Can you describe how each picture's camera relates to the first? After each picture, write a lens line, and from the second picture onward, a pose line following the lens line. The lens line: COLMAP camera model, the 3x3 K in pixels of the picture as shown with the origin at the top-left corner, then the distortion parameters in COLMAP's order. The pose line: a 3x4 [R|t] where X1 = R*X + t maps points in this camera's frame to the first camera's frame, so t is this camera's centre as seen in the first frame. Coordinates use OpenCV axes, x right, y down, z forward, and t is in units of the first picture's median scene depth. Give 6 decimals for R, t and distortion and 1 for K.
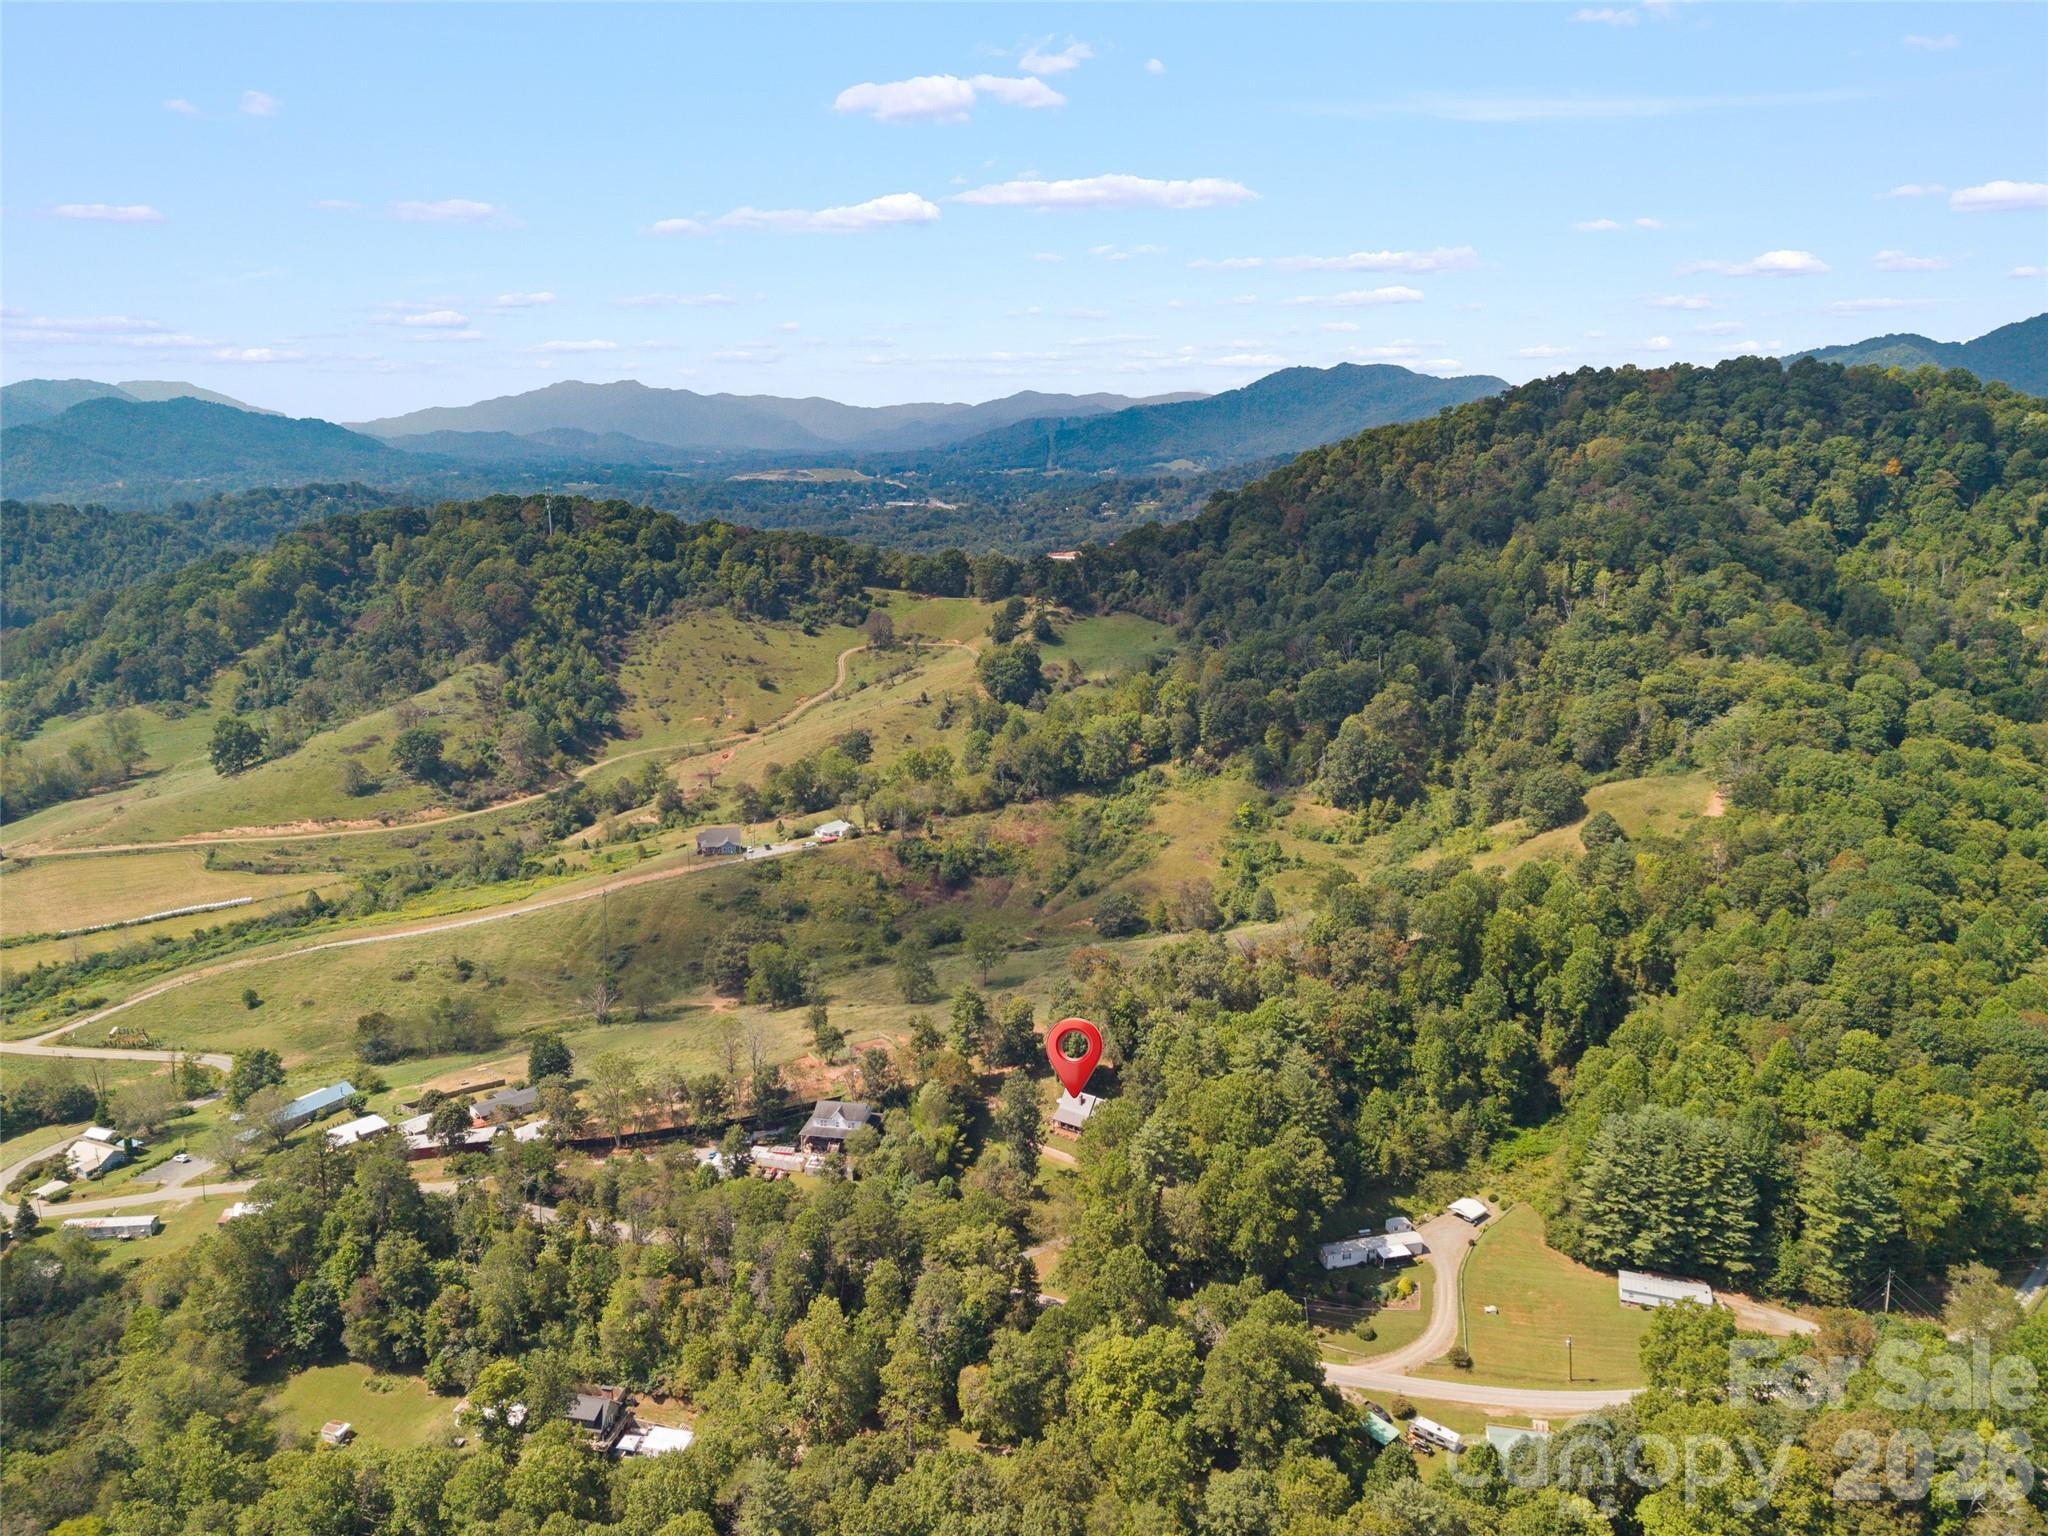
lens RADIAL K [[1454.5, 0, 1024.0], [0, 1454.5, 768.0], [0, 0, 1]] dist [0.000099, 0.000956]
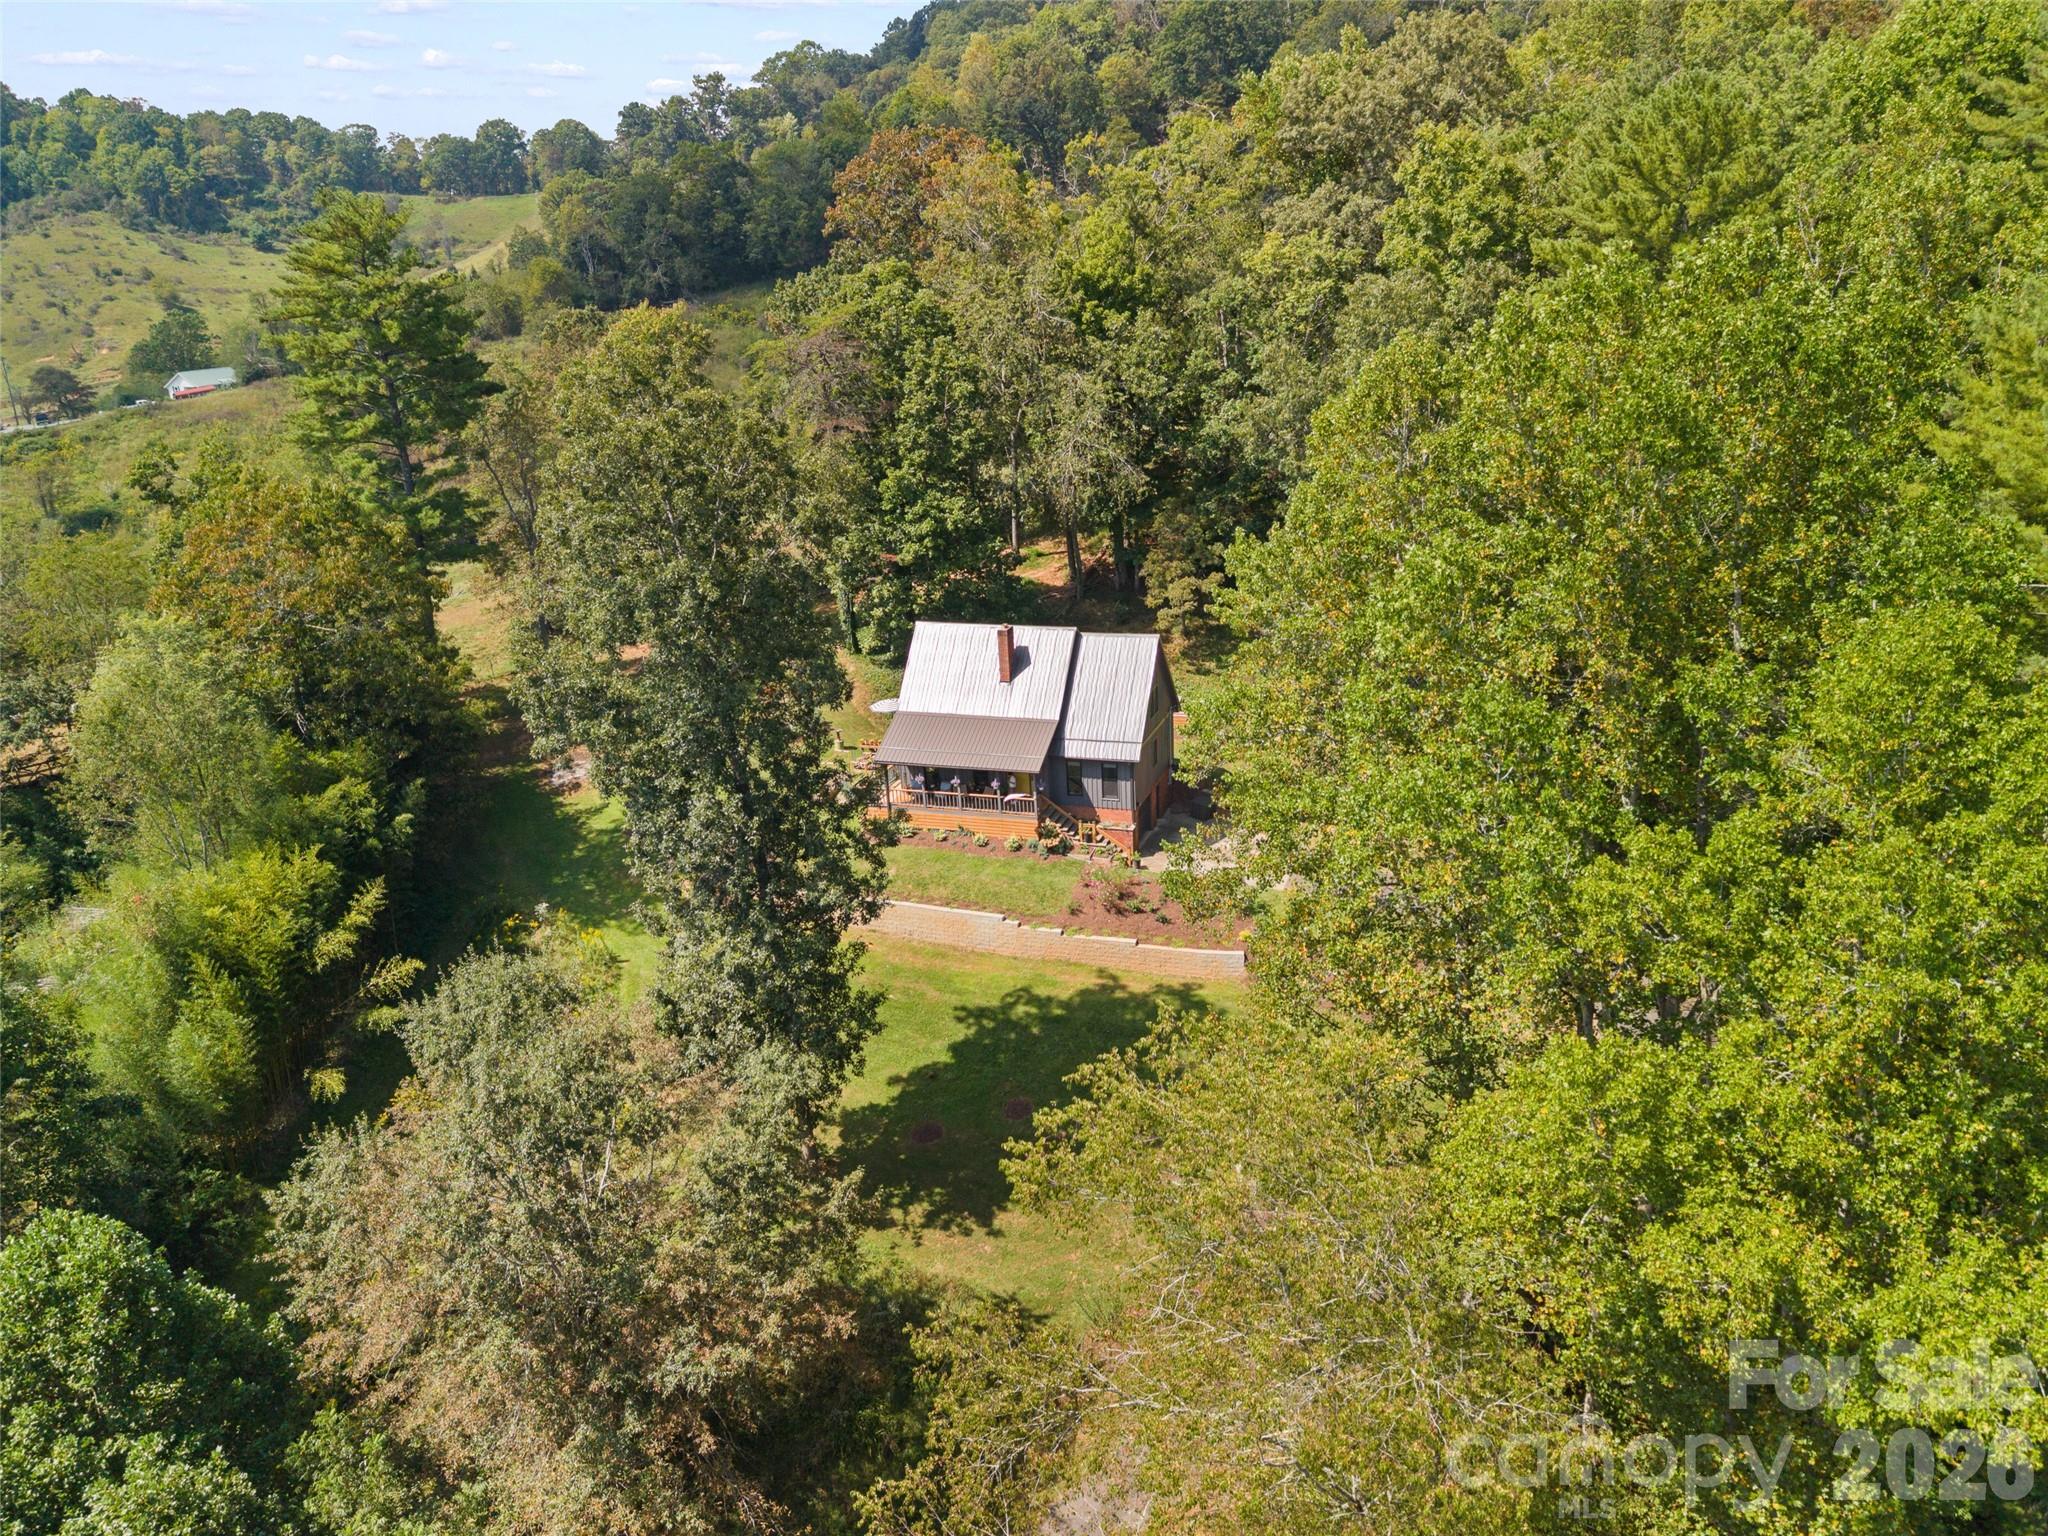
lens RADIAL K [[1454.5, 0, 1024.0], [0, 1454.5, 768.0], [0, 0, 1]] dist [0.000099, 0.000956]
pose [[0.967514, -0.119784, 0.222640, -0.001496], [0.097442, 0.989277, 0.108796, 0.087316], [-0.233285, -0.083567, 0.968811, 0.316214]]
